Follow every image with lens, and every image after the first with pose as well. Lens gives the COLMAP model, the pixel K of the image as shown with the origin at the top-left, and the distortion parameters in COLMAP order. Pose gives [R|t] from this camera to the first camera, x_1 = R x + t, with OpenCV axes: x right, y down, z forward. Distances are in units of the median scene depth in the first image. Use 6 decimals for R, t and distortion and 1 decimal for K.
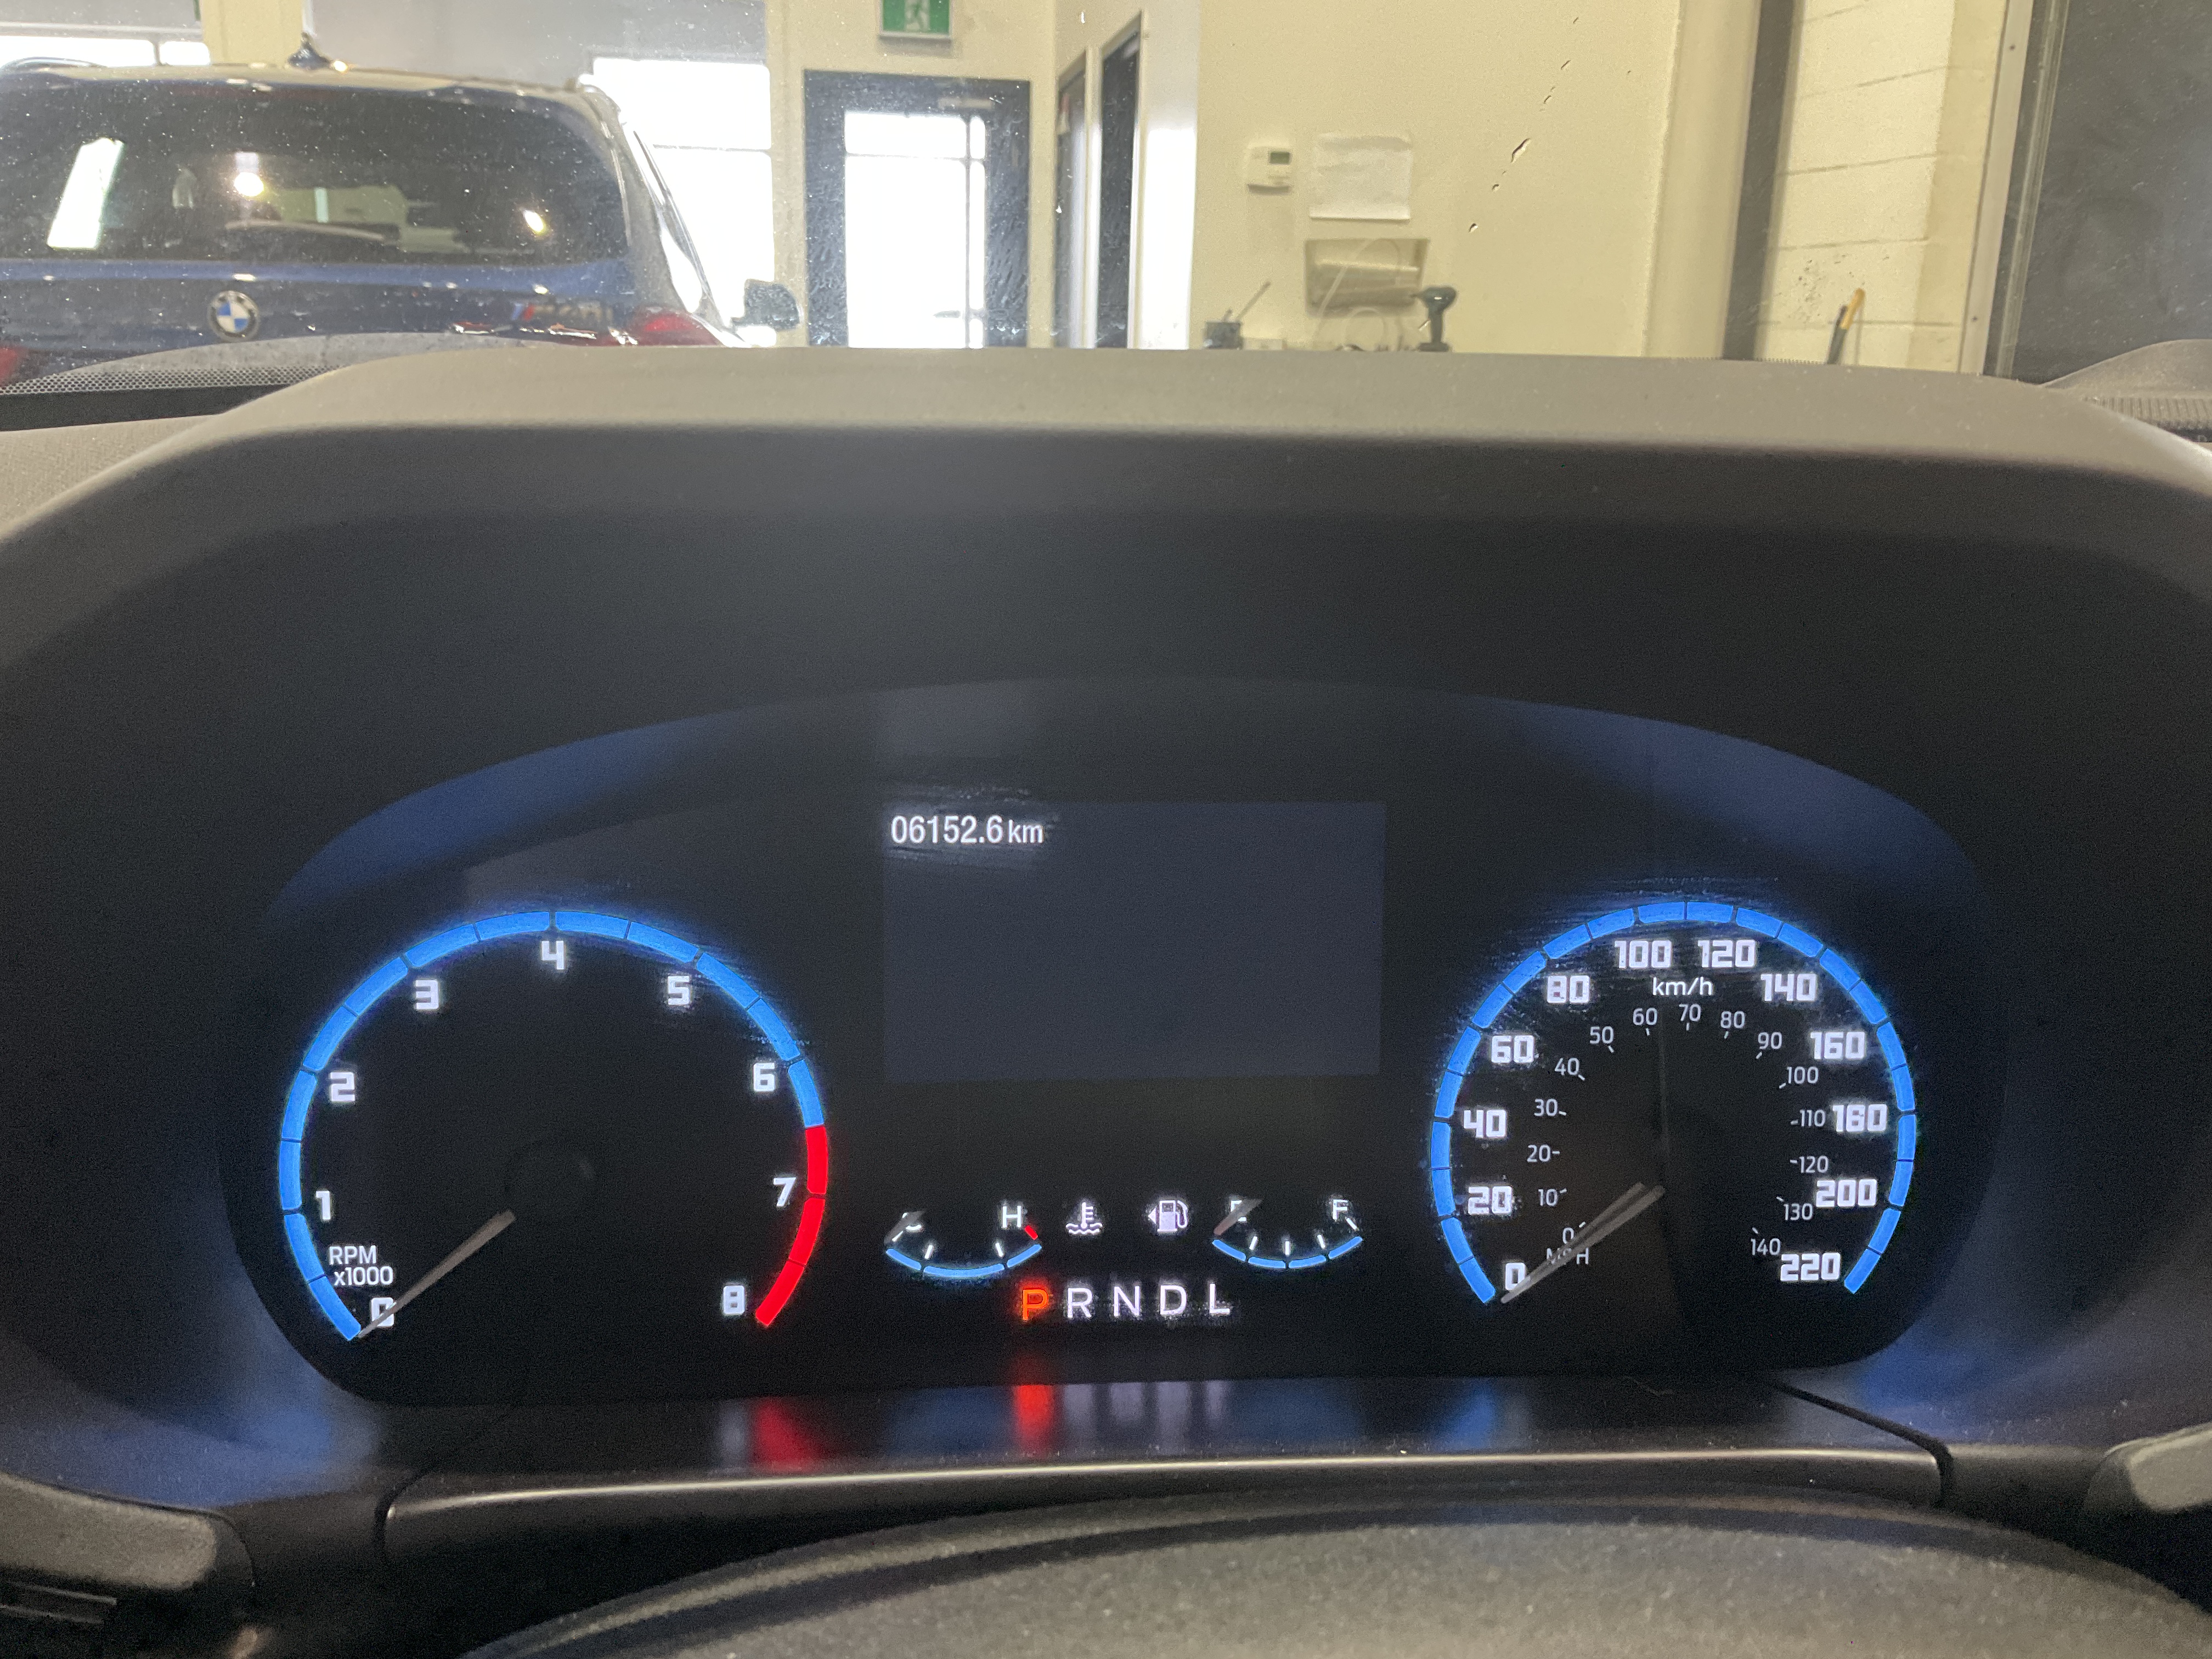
lens RADIAL K [[1795.7, 0, 1088.4], [0, 1795.7, 829.5], [0, 0, 1]] dist [0.109539, -0.173128]
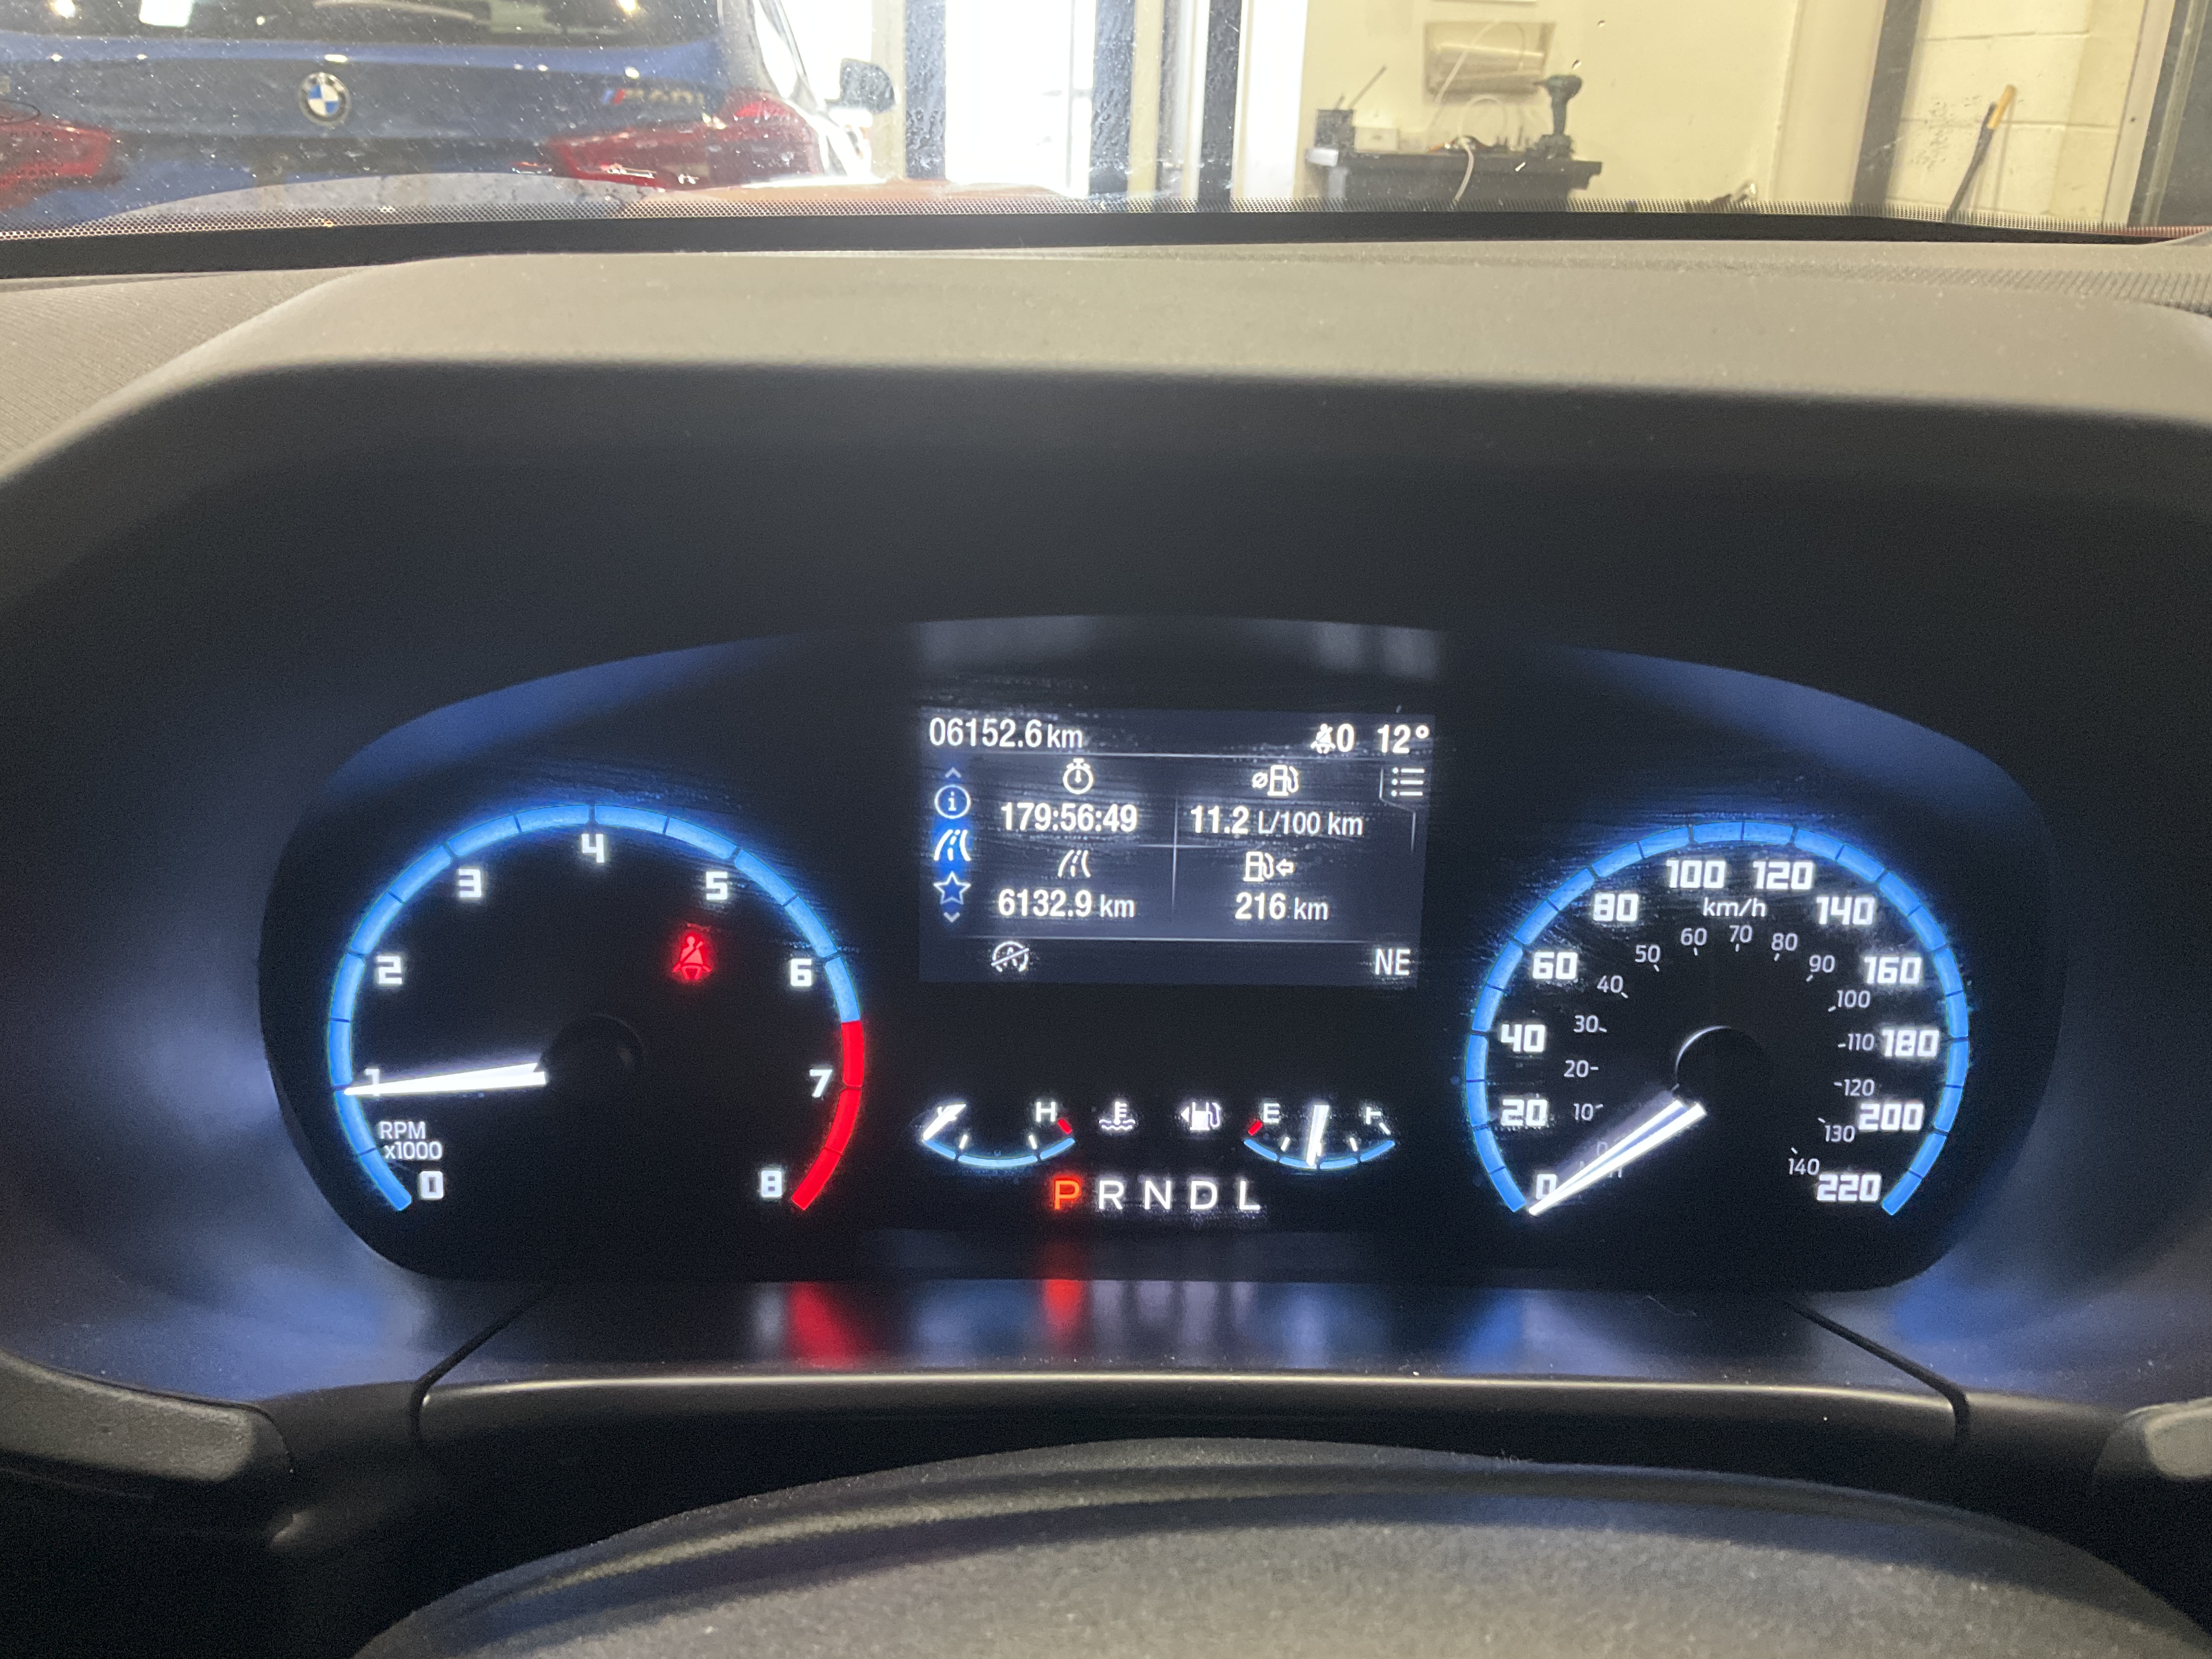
lens RADIAL K [[1791.2, 0, 1094.1], [0, 1791.2, 819.5], [0, 0, 1]] dist [0.113571, -0.179997]
pose [[0.998549, 0.029339, -0.045155, 0.025498], [-0.024540, 0.994339, 0.103380, -0.053147], [0.047932, -0.102122, 0.993616, 0.017519]]
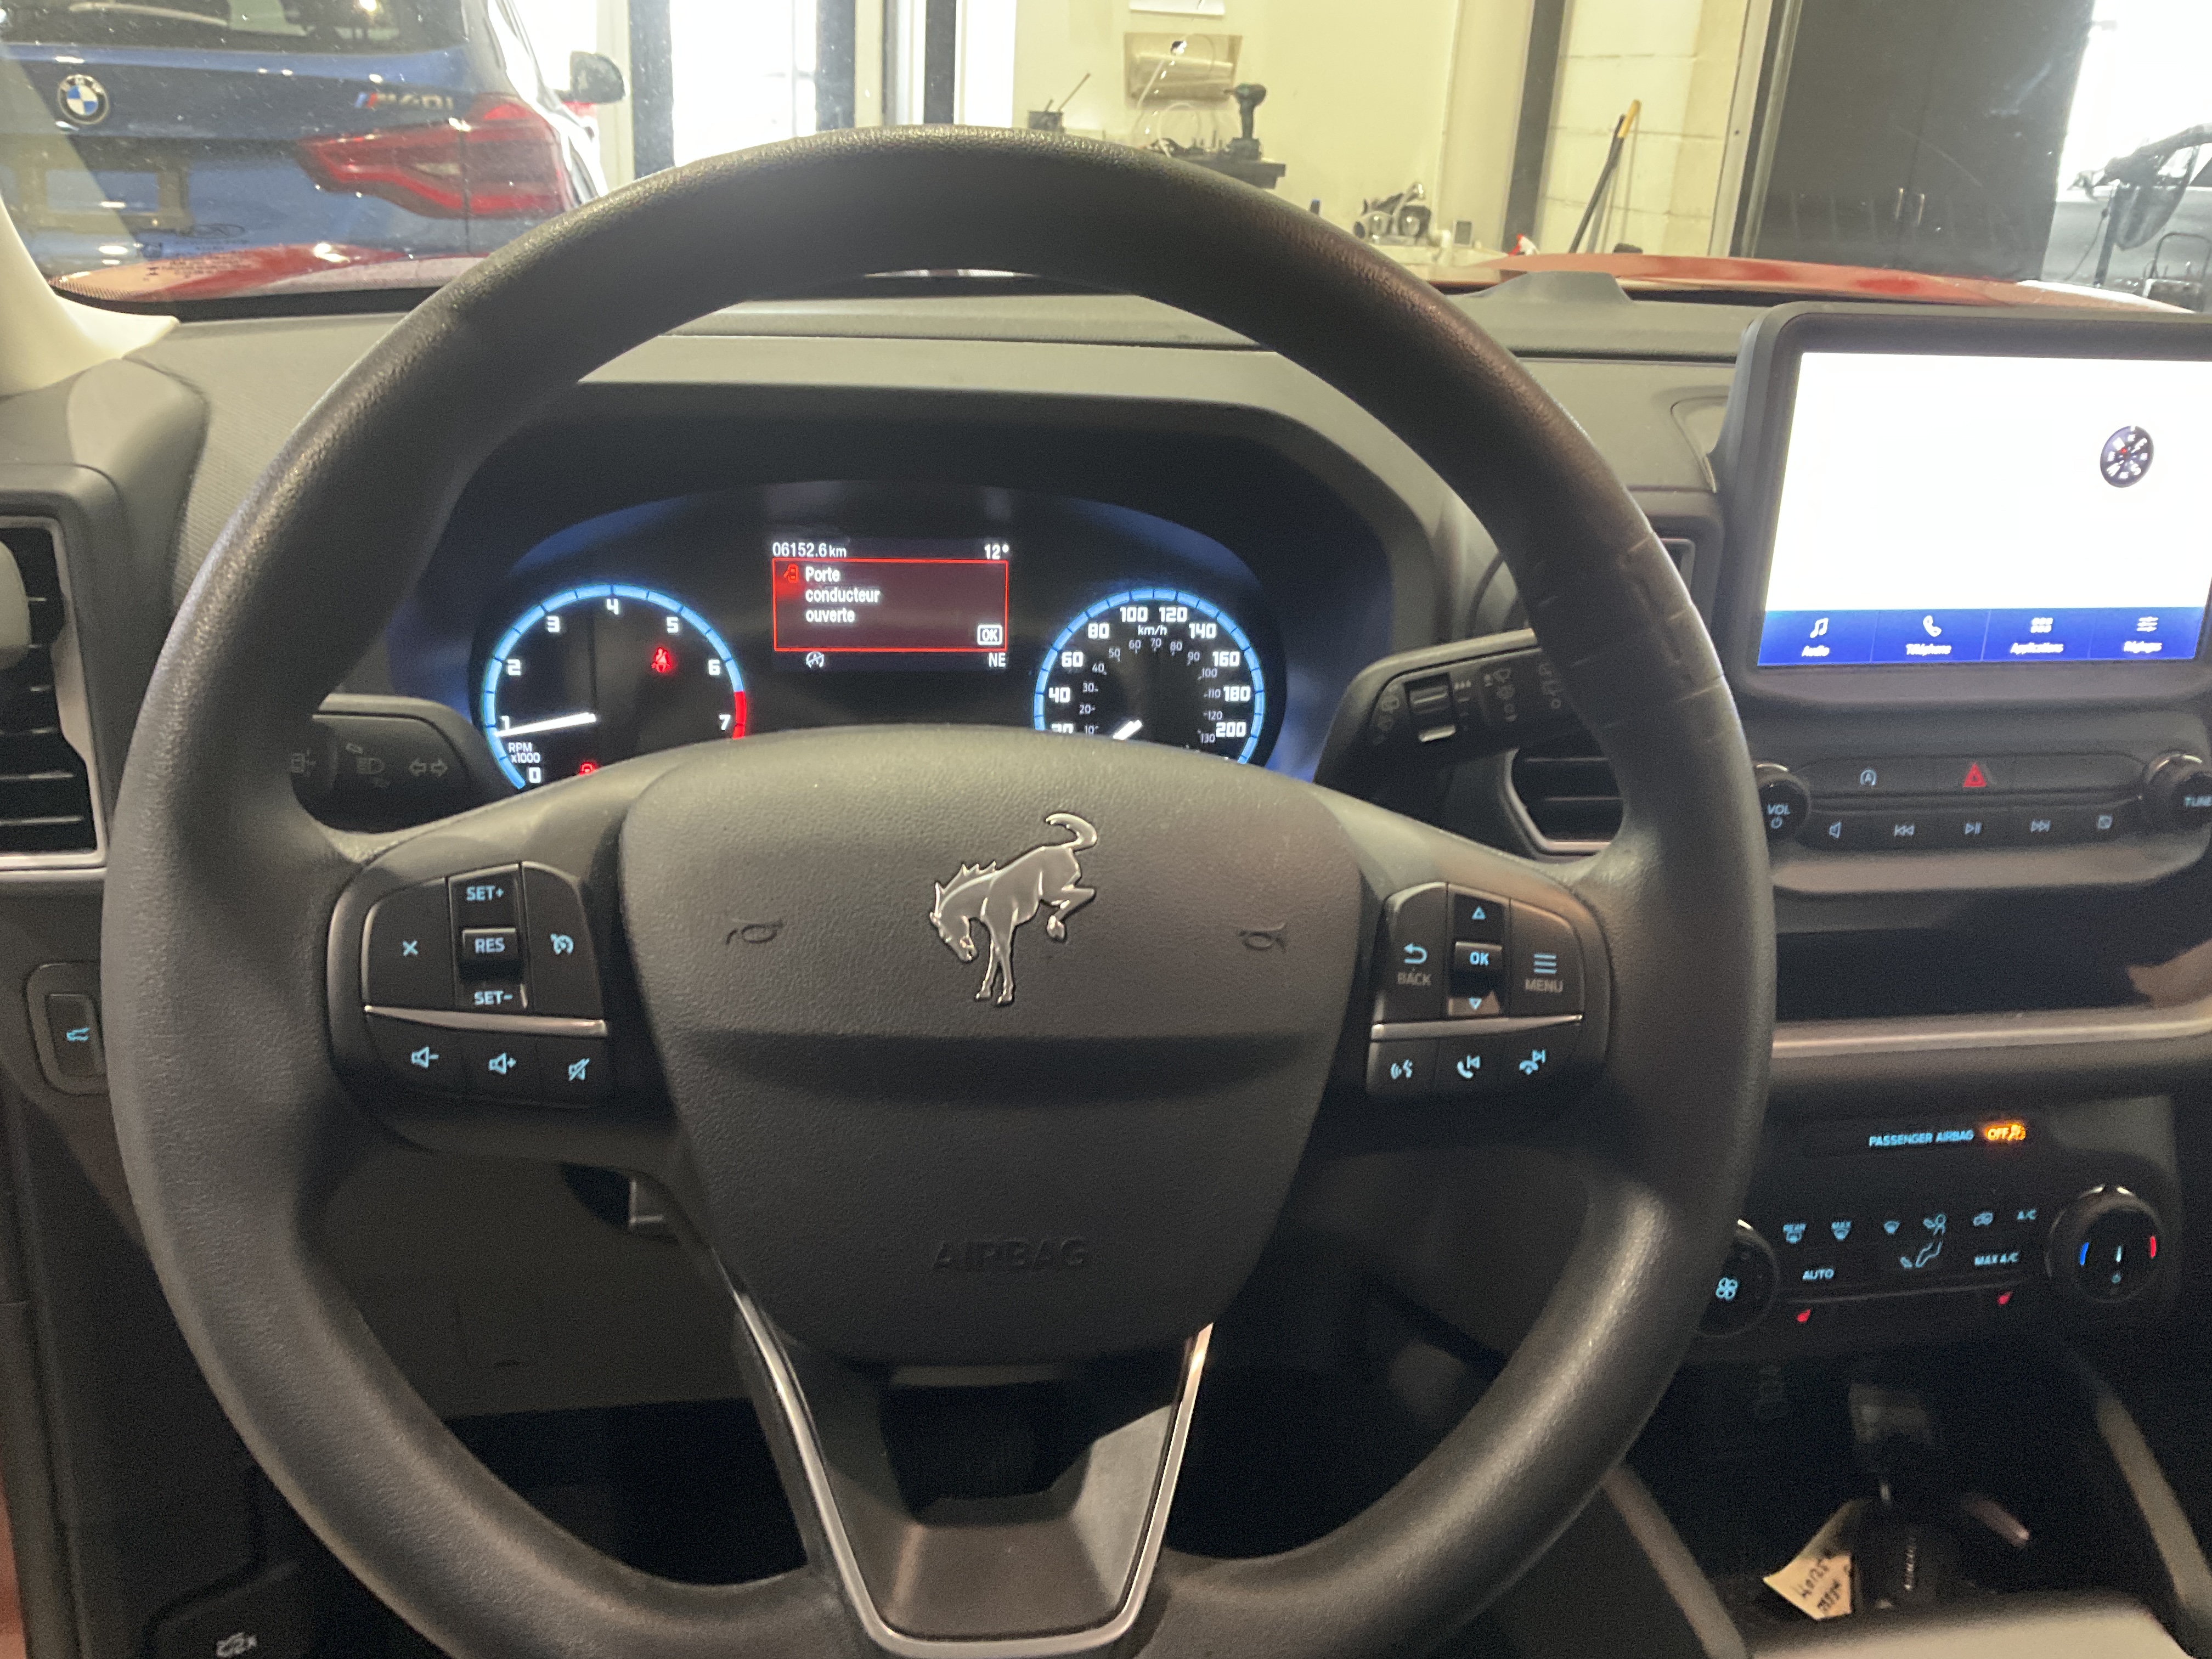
lens RADIAL K [[1791.2, 0, 1094.1], [0, 1791.2, 819.5], [0, 0, 1]] dist [0.113571, -0.179997]
pose [[0.995769, -0.004914, 0.091759, 0.065874], [-0.005517, 0.993570, 0.113085, 0.069966], [-0.091725, -0.113113, 0.989339, -1.095485]]
